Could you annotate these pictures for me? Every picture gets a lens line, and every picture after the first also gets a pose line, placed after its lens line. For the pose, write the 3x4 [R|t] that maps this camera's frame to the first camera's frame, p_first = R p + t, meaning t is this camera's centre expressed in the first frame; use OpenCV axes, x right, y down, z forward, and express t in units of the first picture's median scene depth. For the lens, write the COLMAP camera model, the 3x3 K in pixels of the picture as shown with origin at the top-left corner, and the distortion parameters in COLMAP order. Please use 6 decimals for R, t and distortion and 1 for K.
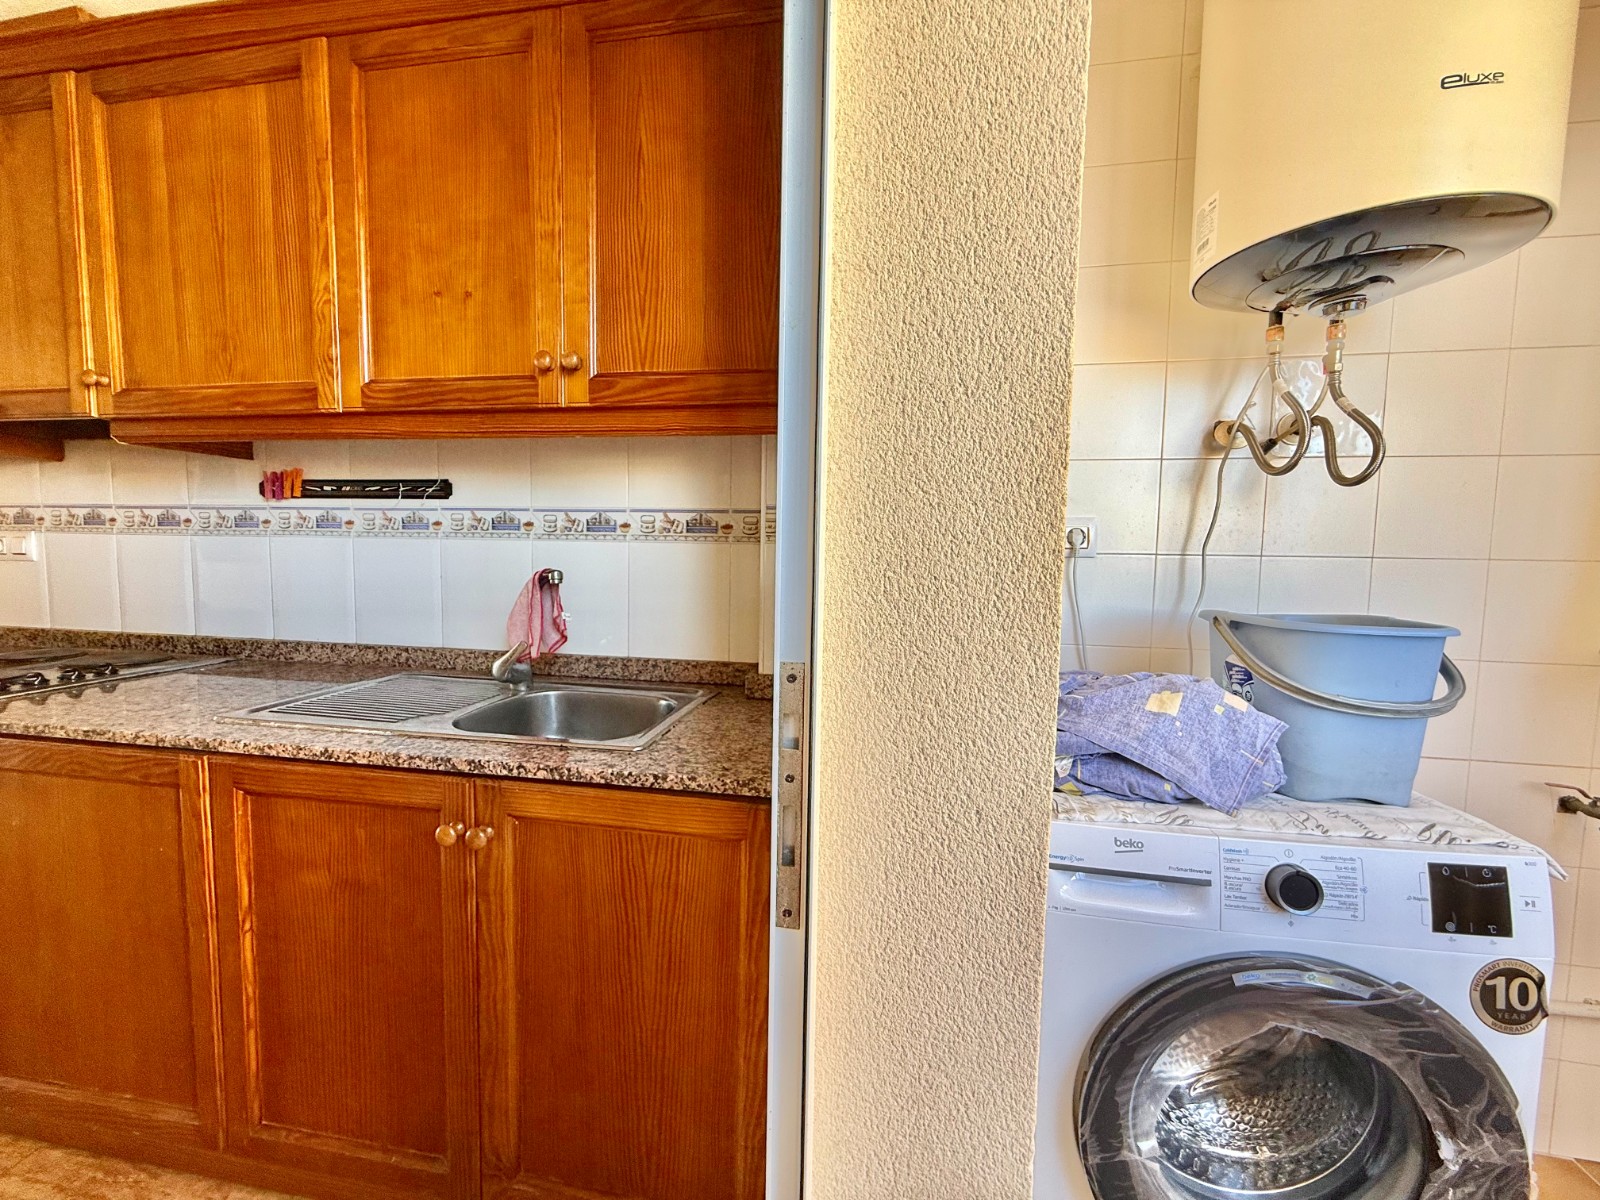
lens RADIAL K [[636.0, 0, 791.5], [0, 636.0, 600.1], [0, 0, 1]] dist [0.000514, -0.000079]
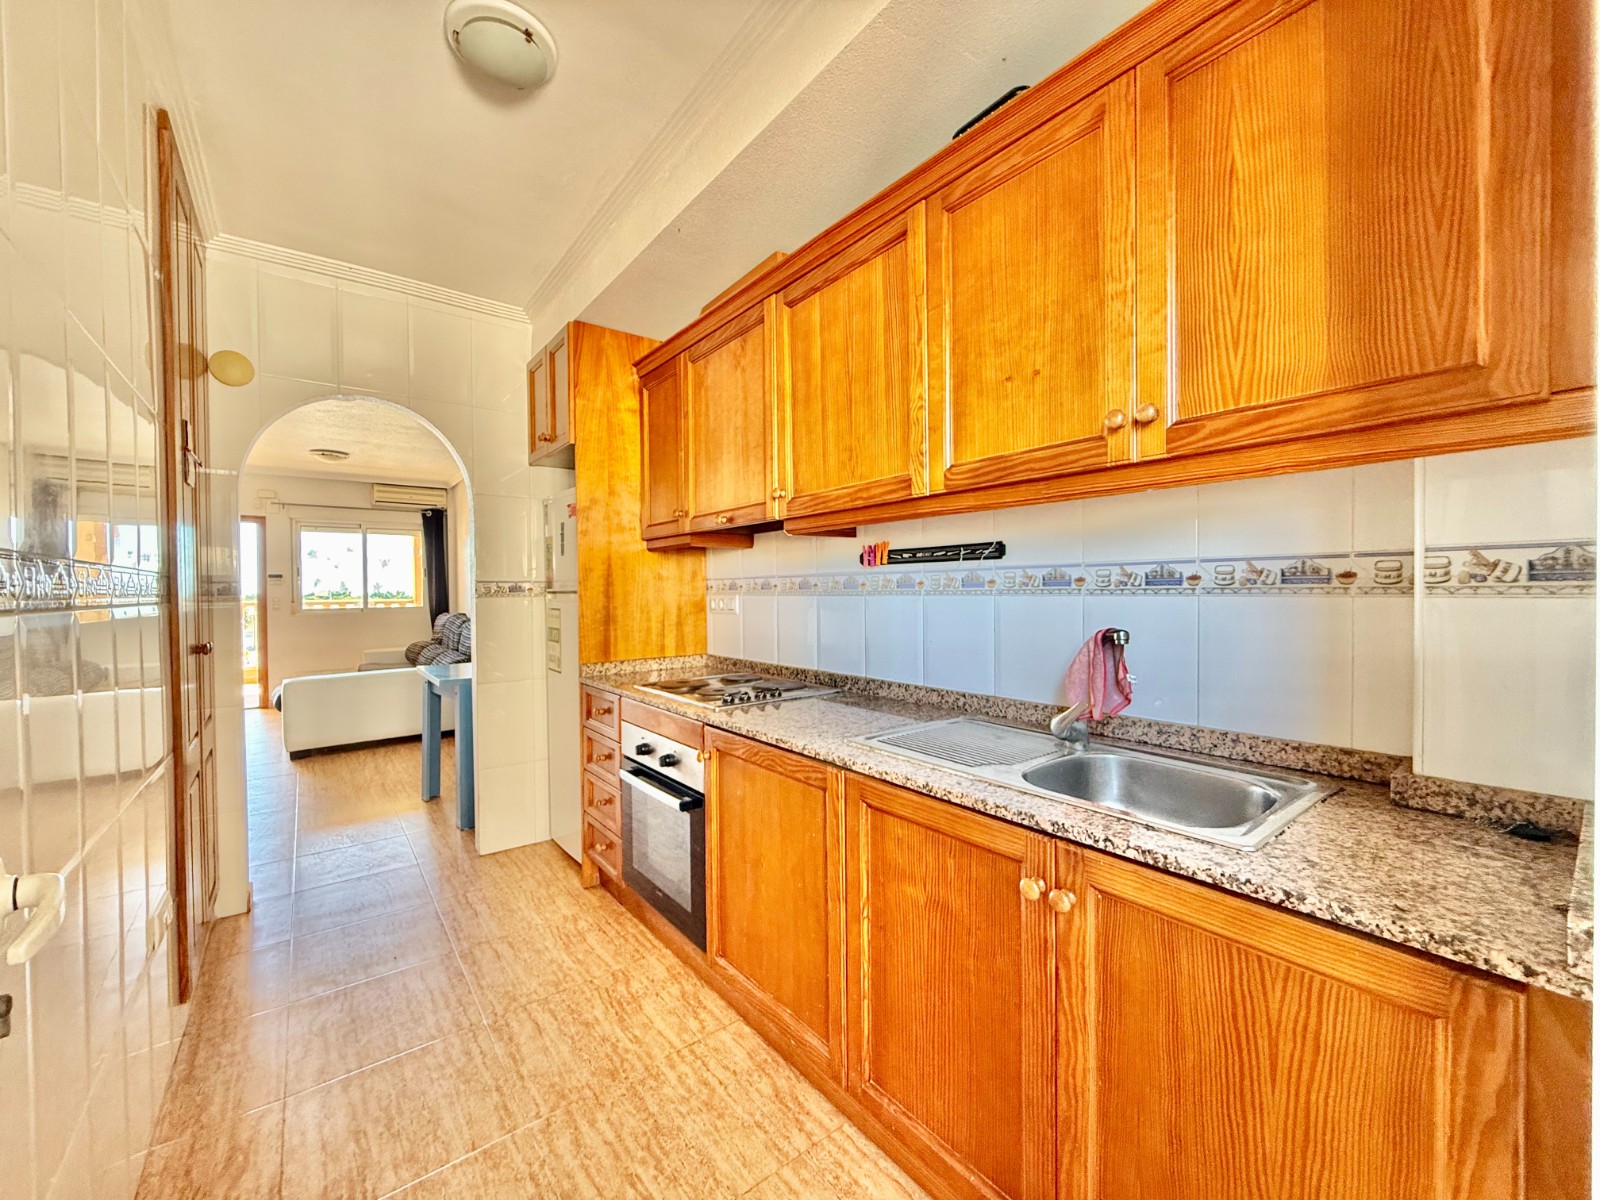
lens RADIAL K [[636.0, 0, 793.8], [0, 636.0, 599.2], [0, 0, 1]] dist [0.000514, -0.000079]
pose [[0.738194, -0.014774, -0.674427, -0.103283], [-0.027073, 0.998306, -0.051502, -0.036232], [0.674045, 0.056277, 0.736543, -0.050790]]
